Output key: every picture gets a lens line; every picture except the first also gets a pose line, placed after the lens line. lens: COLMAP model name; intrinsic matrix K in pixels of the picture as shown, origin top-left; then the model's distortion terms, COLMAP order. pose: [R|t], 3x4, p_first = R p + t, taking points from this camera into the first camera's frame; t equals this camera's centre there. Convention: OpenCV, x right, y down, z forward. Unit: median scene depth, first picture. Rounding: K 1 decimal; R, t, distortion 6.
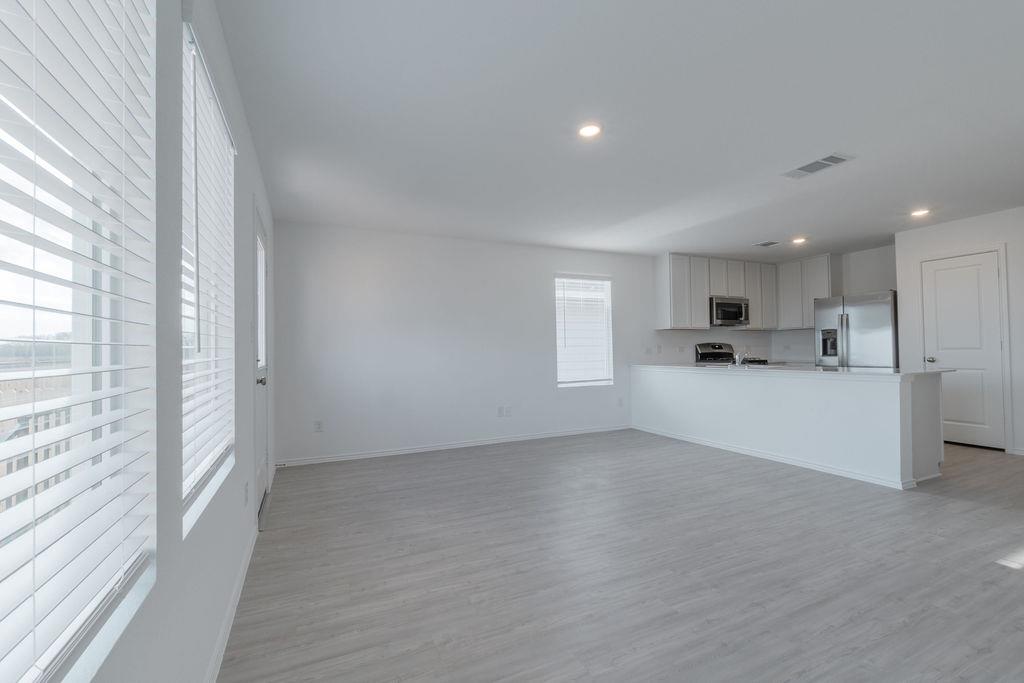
lens RADIAL K [[438.8, 0, 512.0], [0, 438.8, 341.5], [0, 0, 1]] dist [0.000633, 0.002860]
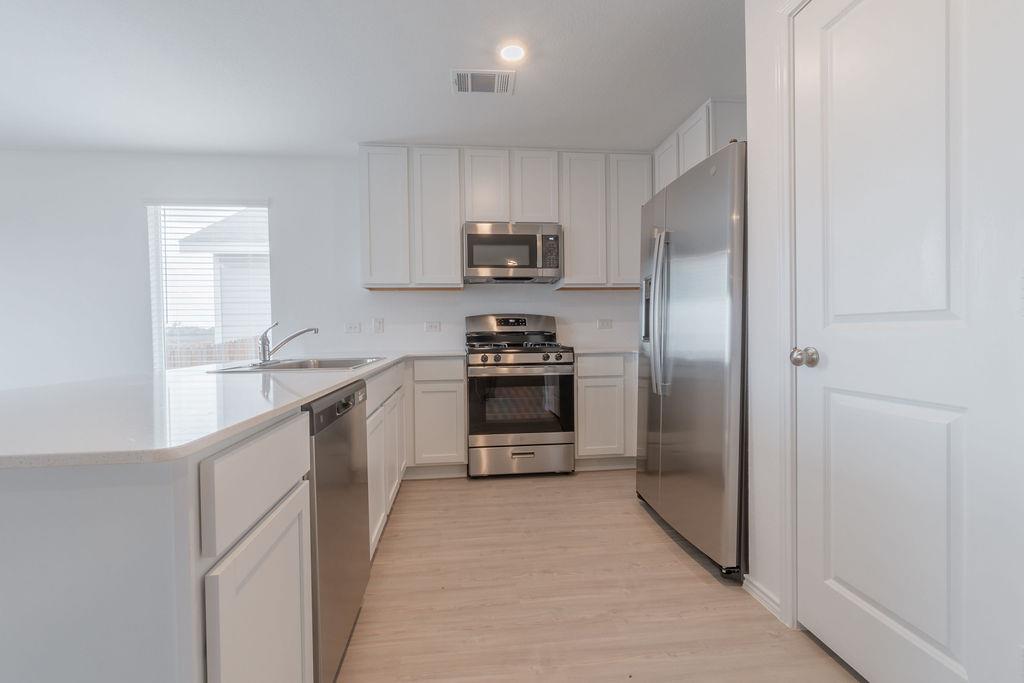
lens RADIAL K [[438.8, 0, 512.0], [0, 438.8, 341.5], [0, 0, 1]] dist [0.000633, 0.002860]
pose [[0.948613, 0.009318, -0.316300, 1.074170], [0.004904, 0.999013, 0.044137, 0.022495], [0.316399, -0.043420, 0.947632, 0.835769]]
